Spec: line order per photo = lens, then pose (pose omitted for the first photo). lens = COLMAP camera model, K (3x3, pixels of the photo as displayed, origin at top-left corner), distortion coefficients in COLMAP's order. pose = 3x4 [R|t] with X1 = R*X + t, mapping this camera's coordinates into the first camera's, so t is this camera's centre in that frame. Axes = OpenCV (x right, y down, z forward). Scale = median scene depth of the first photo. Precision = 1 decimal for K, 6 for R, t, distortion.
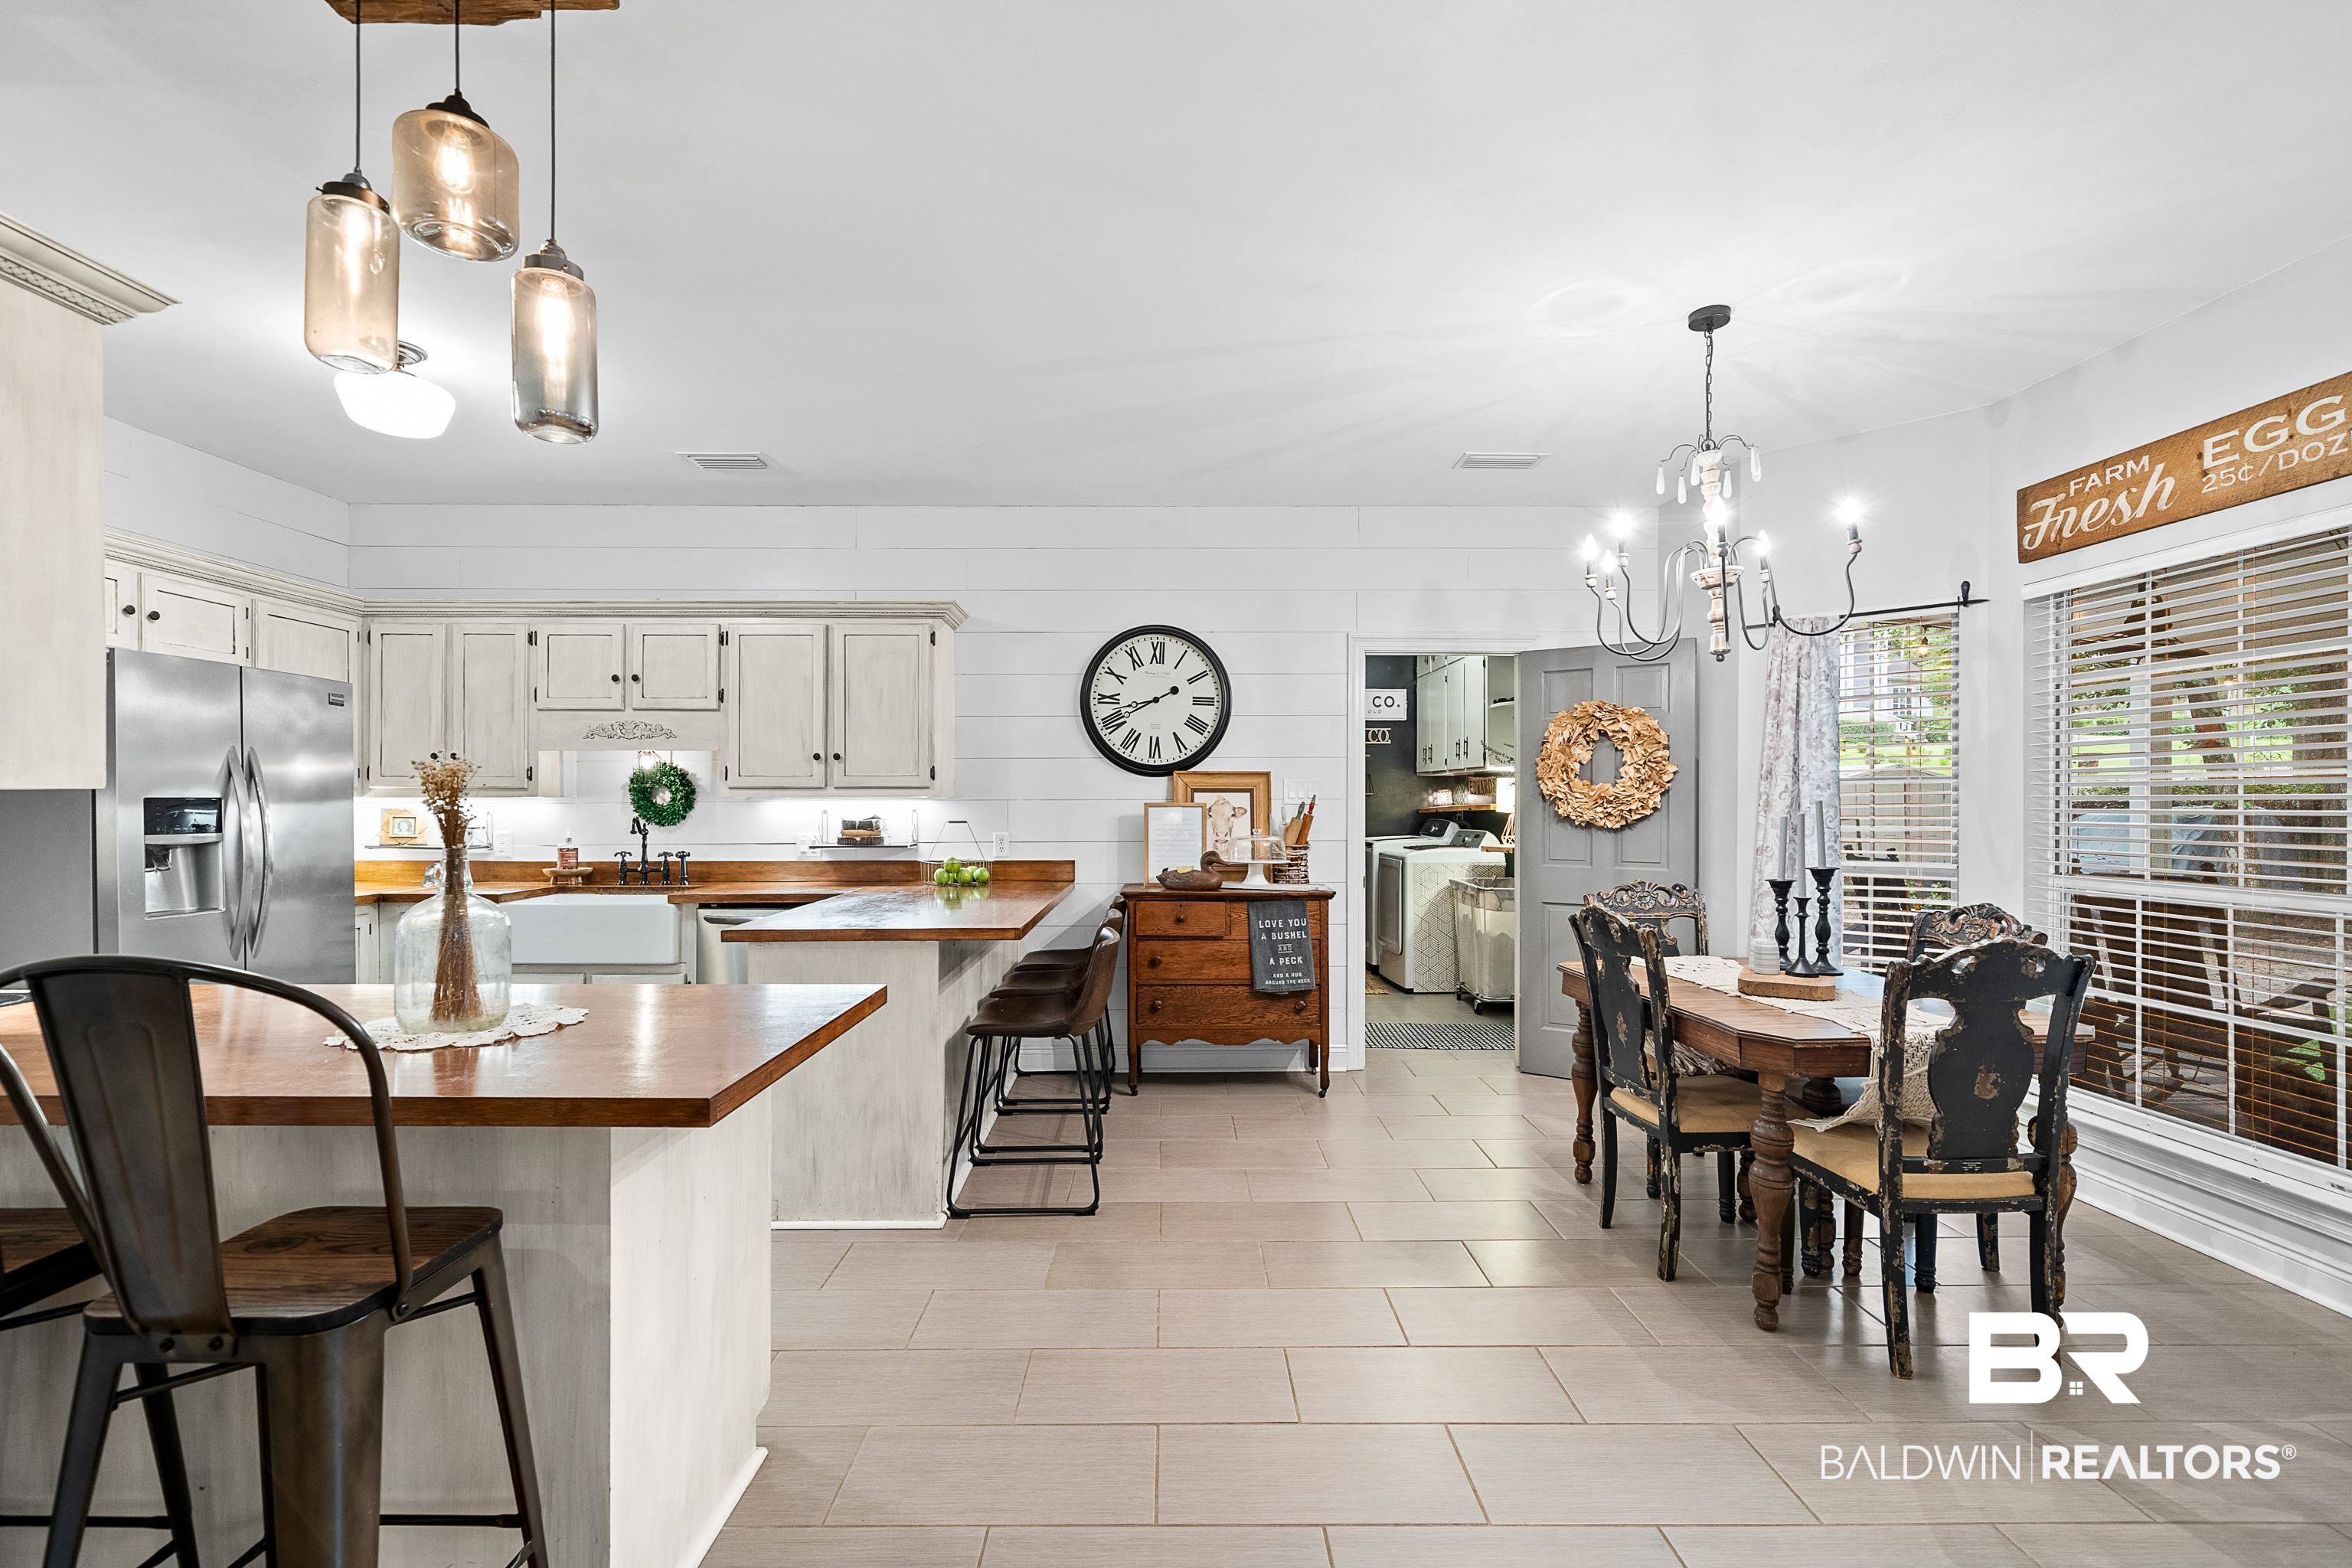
lens RADIAL K [[1020.3, 0, 1164.3], [0, 1020.3, 793.3], [0, 0, 1]] dist [-0.009812, 0.000822]
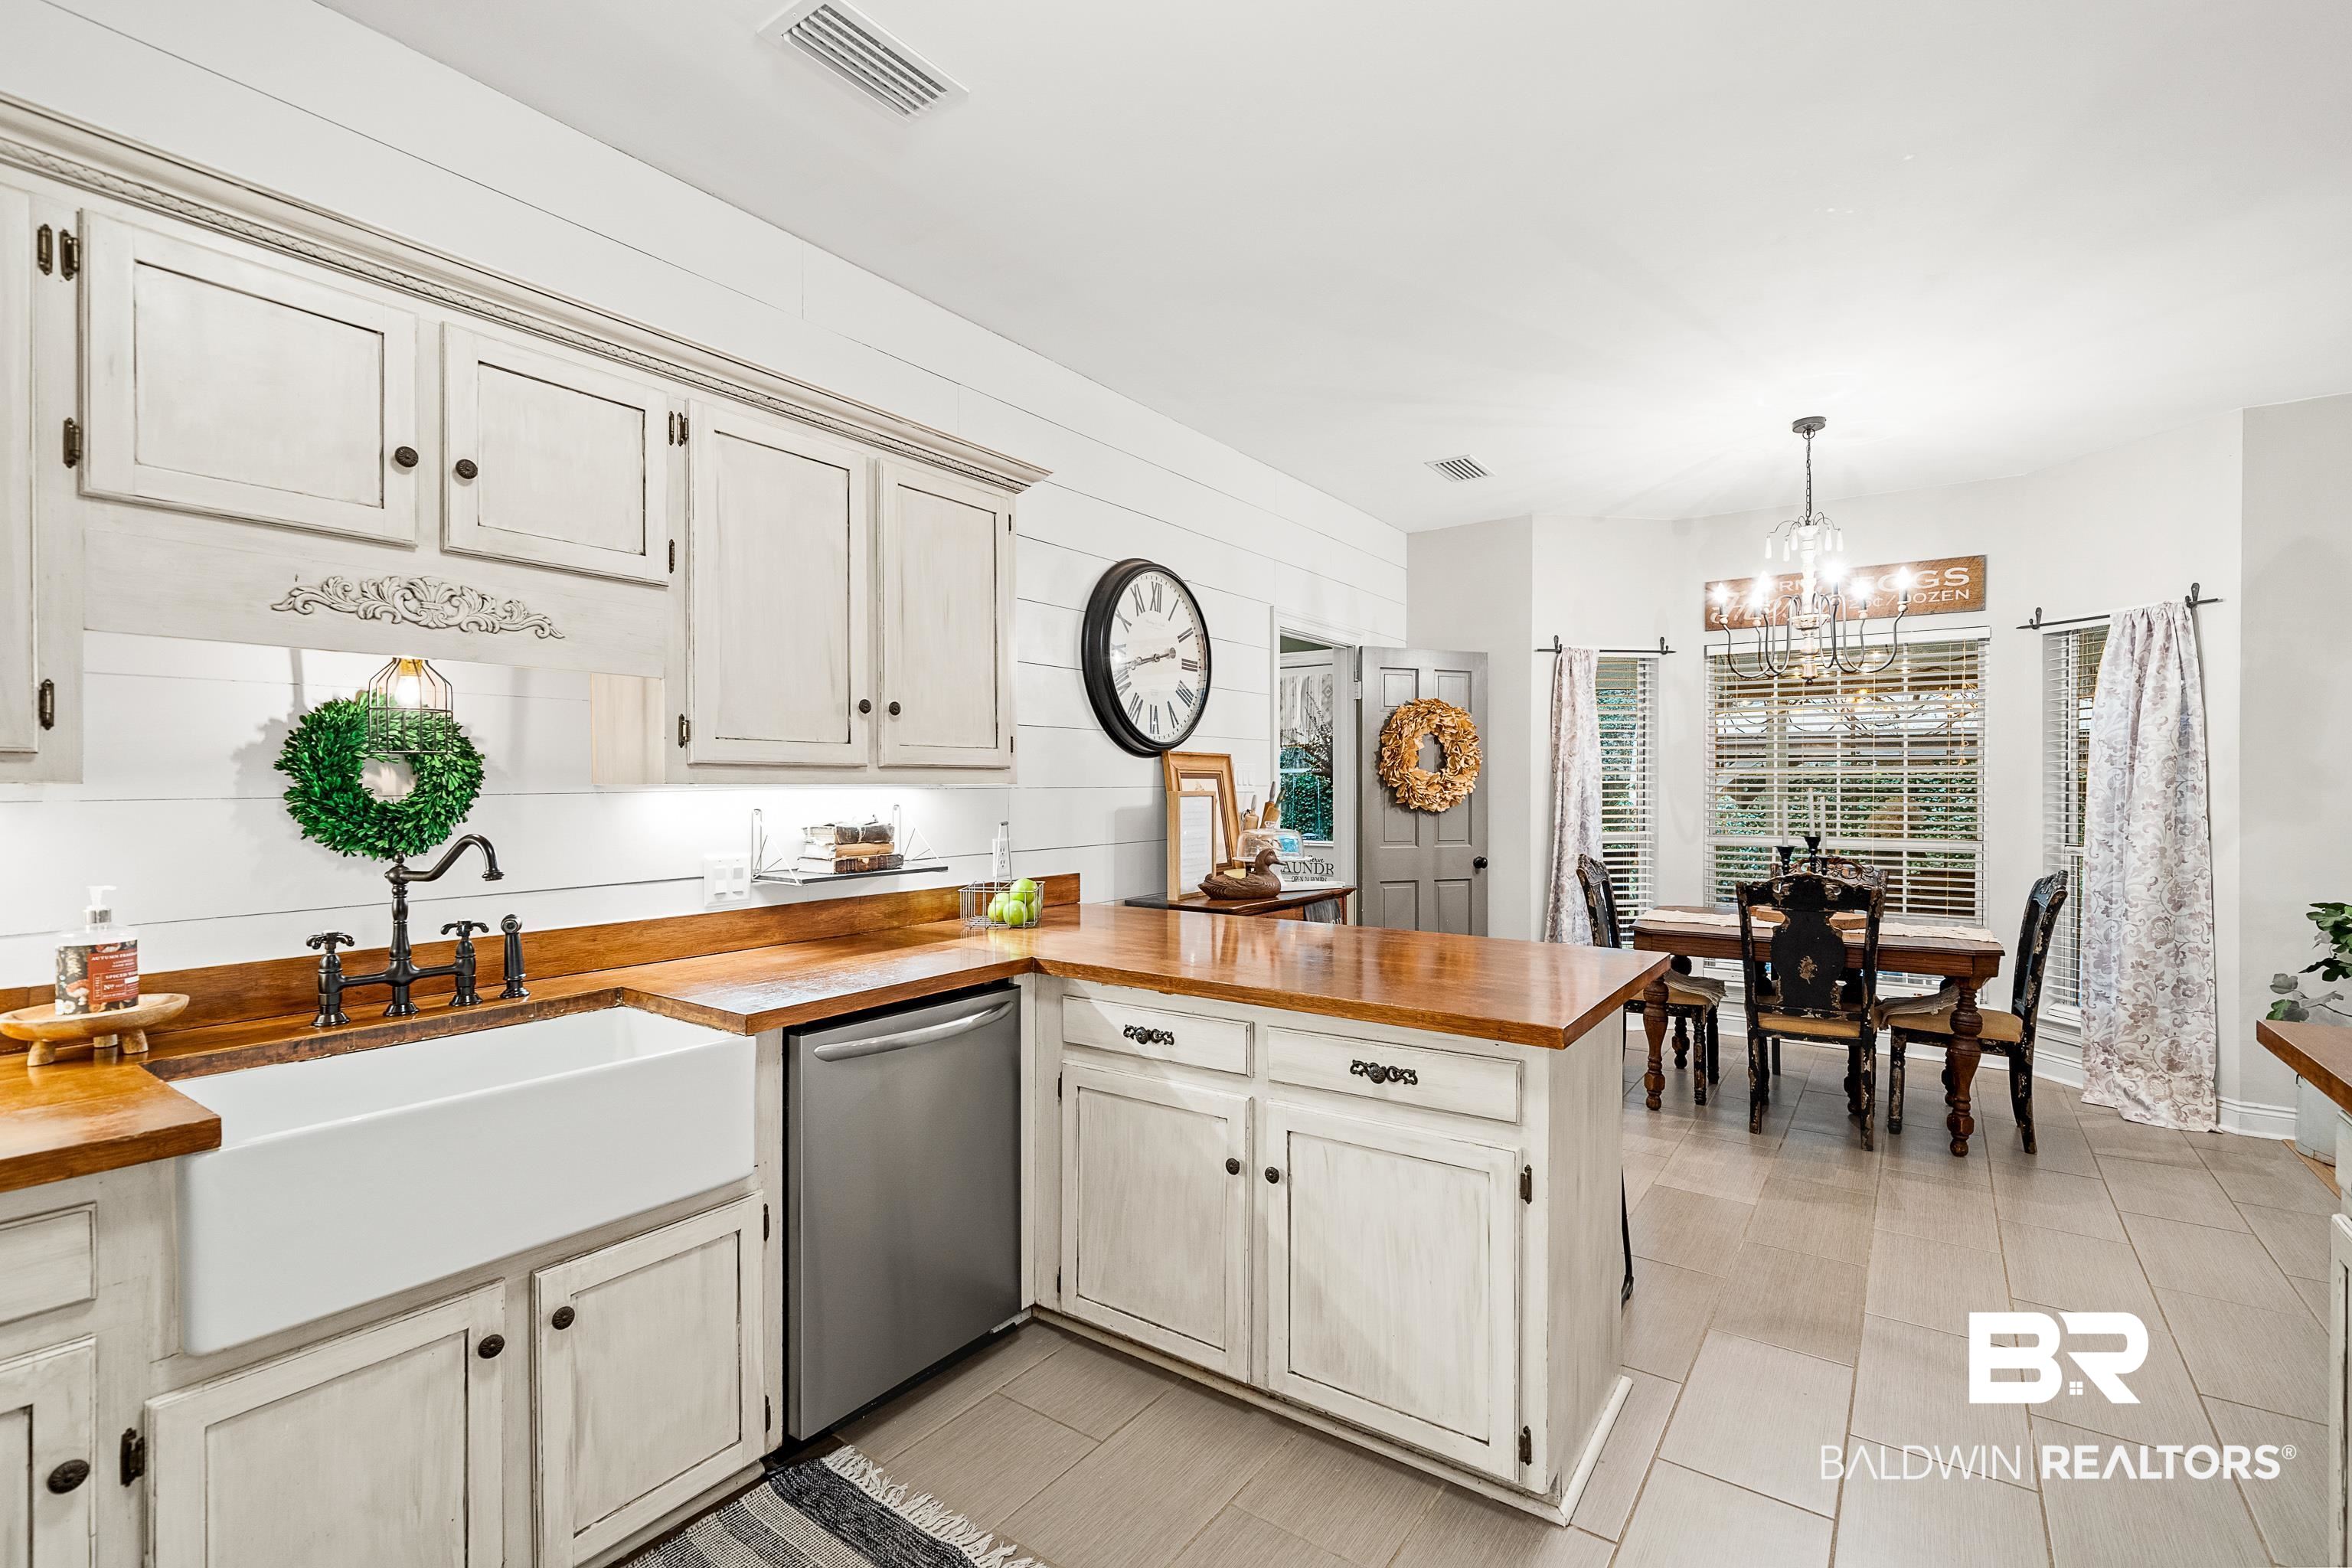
lens RADIAL K [[1020.3, 0, 1108.6], [0, 1020.3, 773.4], [0, 0, 1]] dist [-0.009812, 0.000822]
pose [[0.612865, 0.008430, 0.790143, -0.652364], [-0.012678, 0.999919, -0.000835, -0.003038], [-0.790086, -0.009506, 0.612922, 0.561475]]
